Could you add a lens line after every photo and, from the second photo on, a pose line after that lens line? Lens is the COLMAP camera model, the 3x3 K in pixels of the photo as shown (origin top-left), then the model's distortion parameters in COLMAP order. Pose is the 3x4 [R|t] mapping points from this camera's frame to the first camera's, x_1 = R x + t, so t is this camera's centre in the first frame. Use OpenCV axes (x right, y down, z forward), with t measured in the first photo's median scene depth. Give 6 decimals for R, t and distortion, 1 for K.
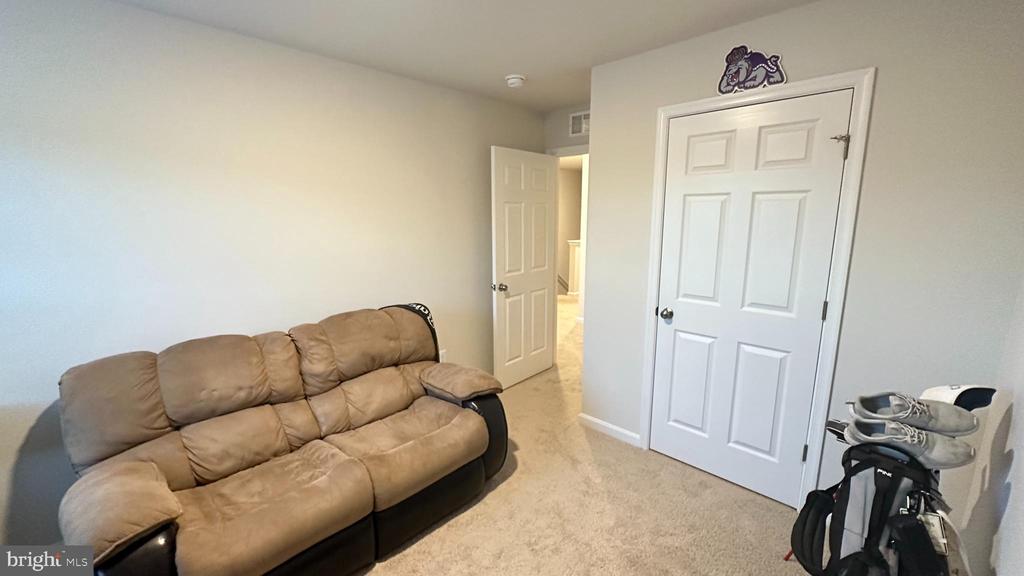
lens RADIAL K [[405.9, 0, 520.3], [0, 405.9, 286.7], [0, 0, 1]] dist [-0.000943, -0.000041]
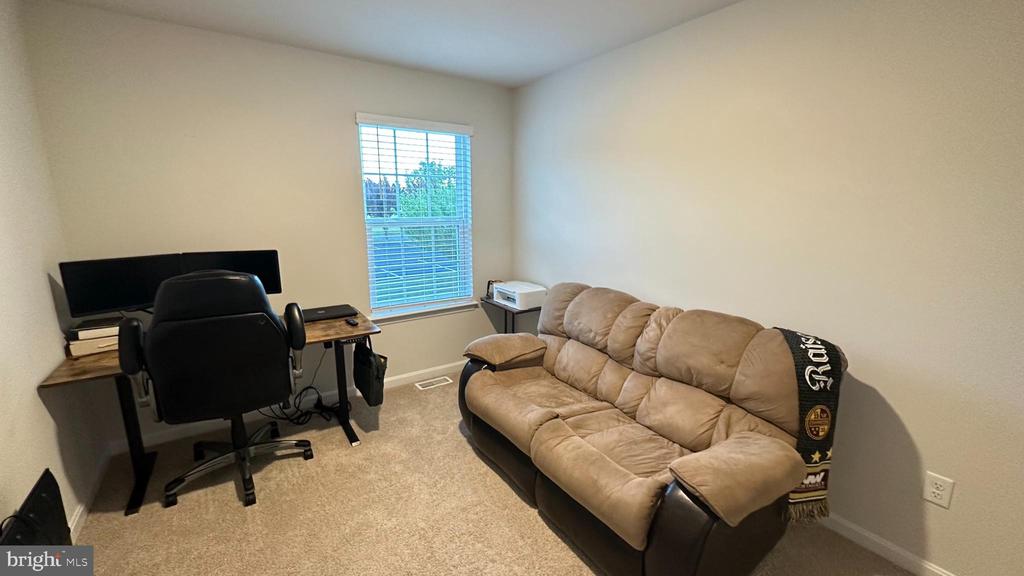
lens RADIAL K [[405.9, 0, 513.5], [0, 405.9, 284.7], [0, 0, 1]] dist [-0.000943, -0.000041]
pose [[-0.217443, 0.179085, -0.959504, 0.528282], [-0.172590, 0.960481, 0.218379, -0.119700], [0.960693, 0.213086, -0.177941, 0.863216]]
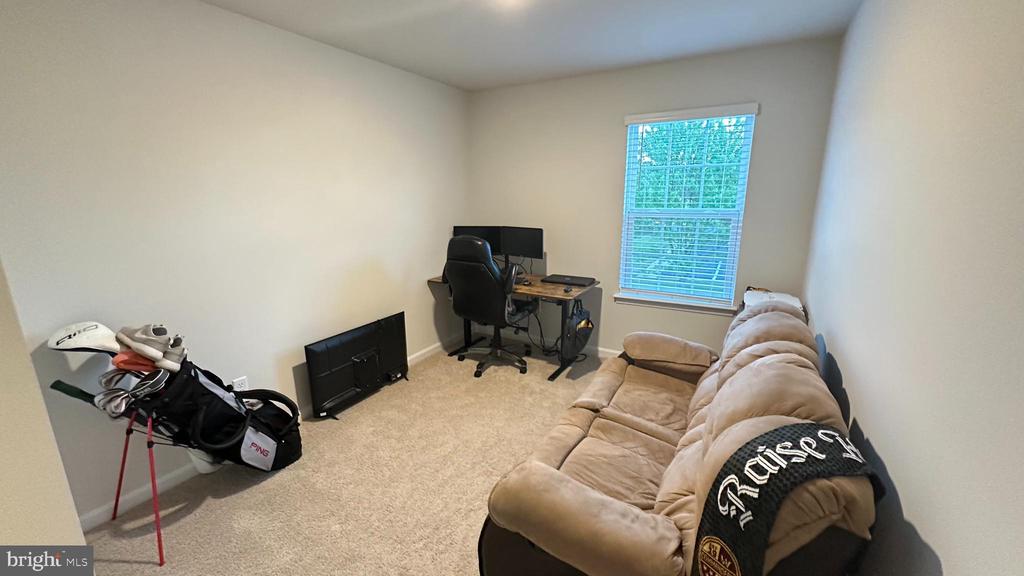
lens RADIAL K [[405.9, 0, 509.7], [0, 405.9, 288.7], [0, 0, 1]] dist [-0.000943, -0.000041]
pose [[-0.973420, 0.056787, -0.221877, 0.042079], [-0.034263, 0.921763, 0.386237, -0.261356], [0.226451, 0.383573, -0.895316, 1.558615]]
